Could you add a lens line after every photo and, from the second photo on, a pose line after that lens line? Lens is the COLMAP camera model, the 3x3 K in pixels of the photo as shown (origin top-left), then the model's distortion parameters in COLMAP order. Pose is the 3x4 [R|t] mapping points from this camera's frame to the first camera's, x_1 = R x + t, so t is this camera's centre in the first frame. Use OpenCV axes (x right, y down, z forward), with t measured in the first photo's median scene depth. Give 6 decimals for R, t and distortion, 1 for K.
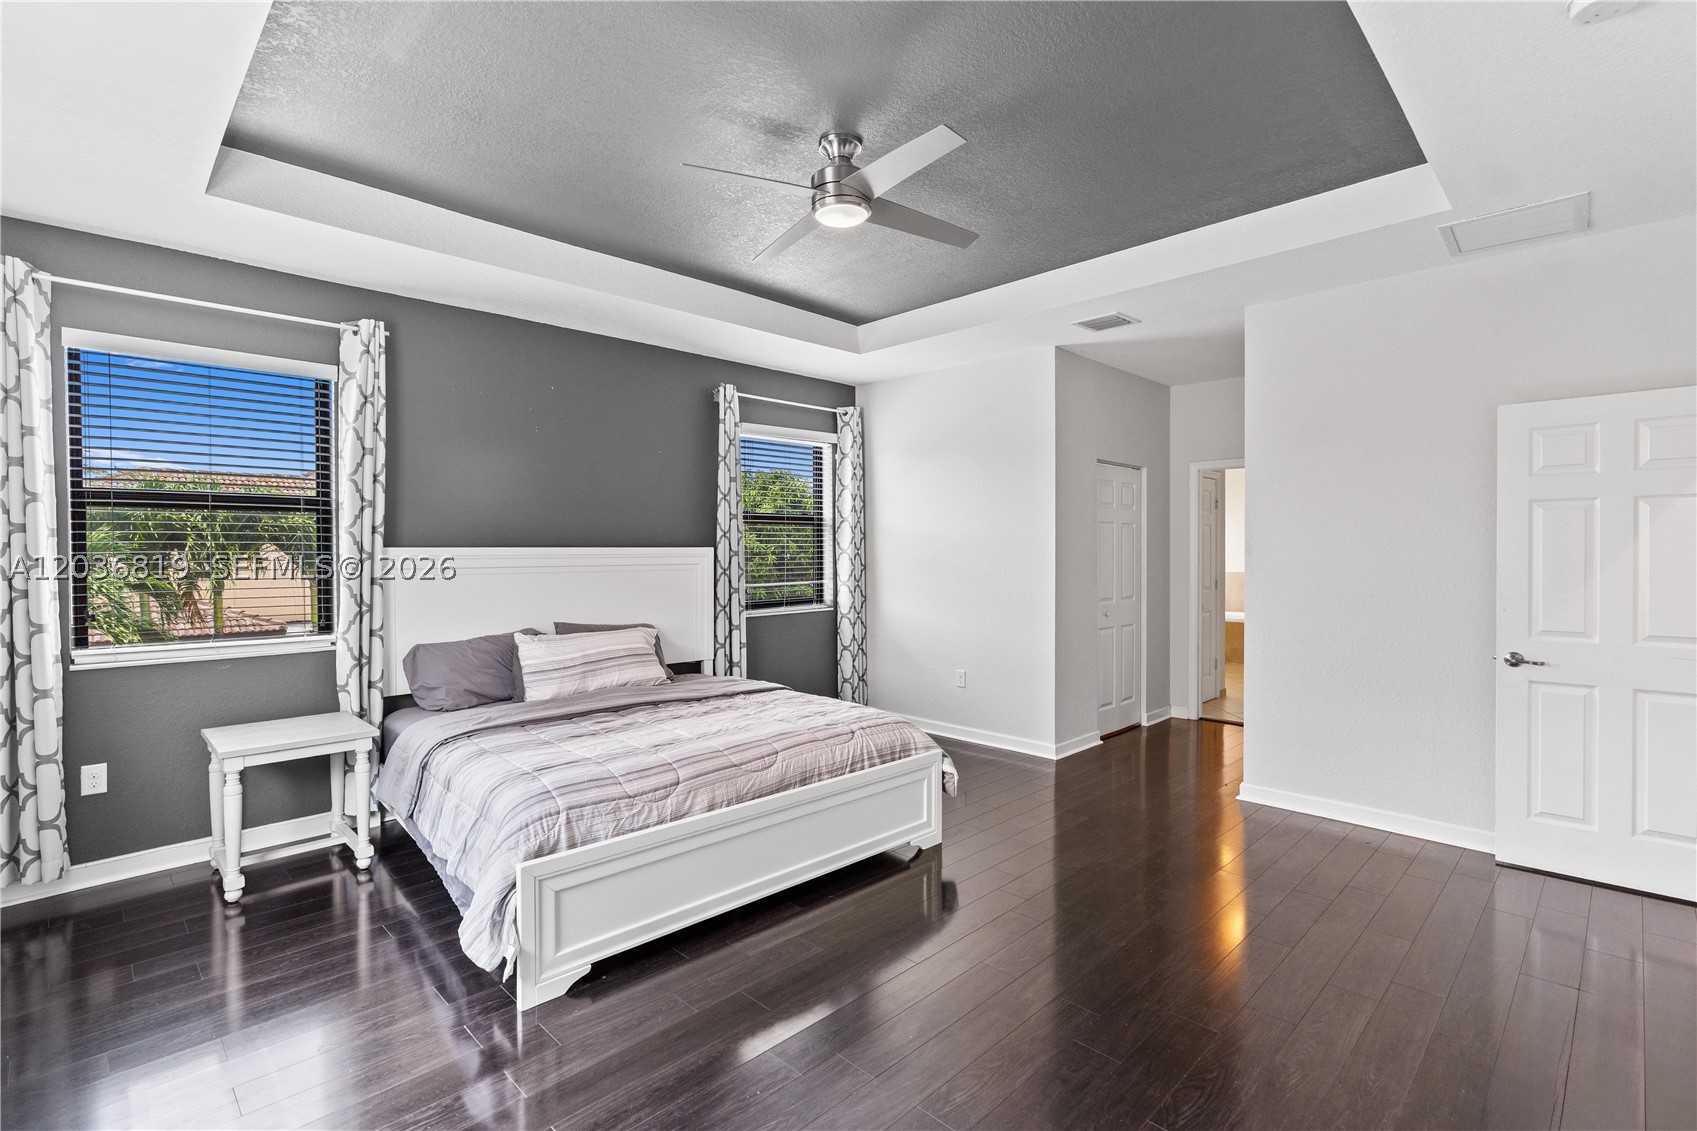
lens RADIAL K [[770.8, 0, 850.0], [0, 770.8, 560.4], [0, 0, 1]] dist [-0.001016, 0.000318]
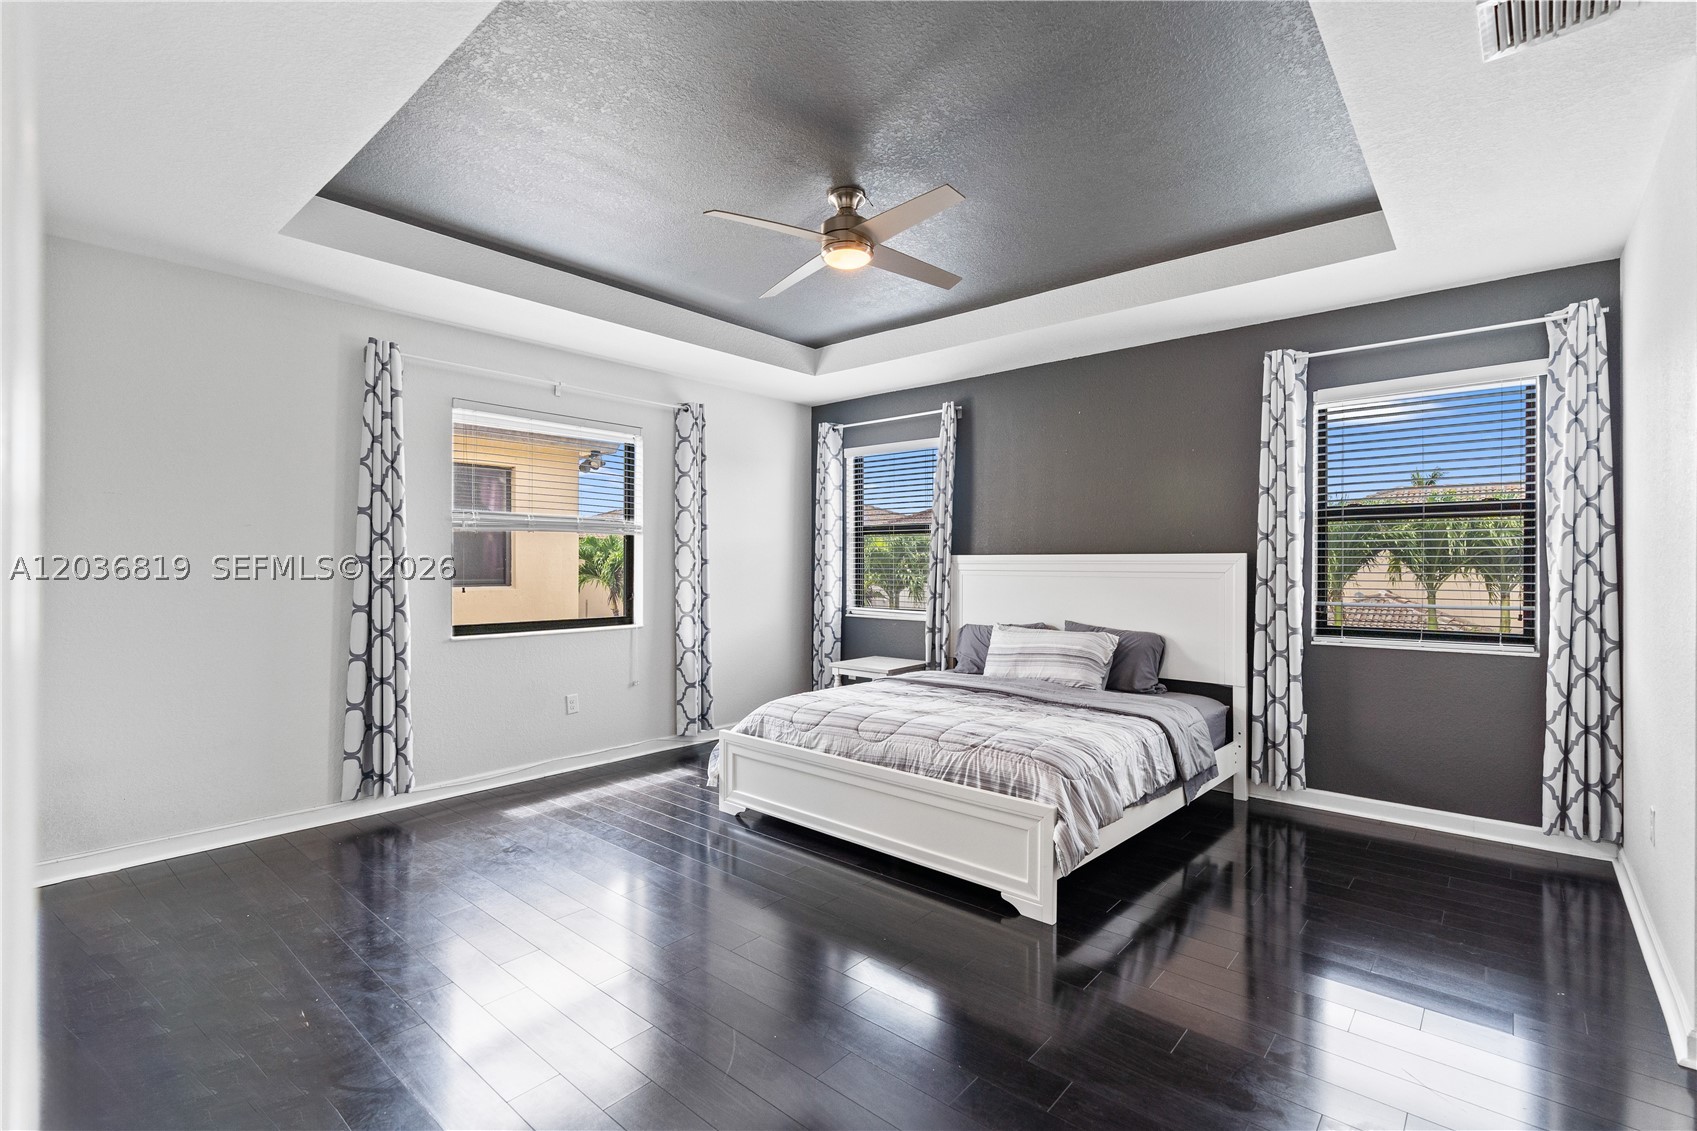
lens RADIAL K [[770.8, 0, 850.0], [0, 770.8, 560.4], [0, 0, 1]] dist [-0.001016, 0.000318]
pose [[0.090571, 0.002458, -0.995887, 0.747066], [-0.013504, 0.999908, 0.001240, -0.005185], [0.995798, 0.013336, 0.090596, 0.601309]]
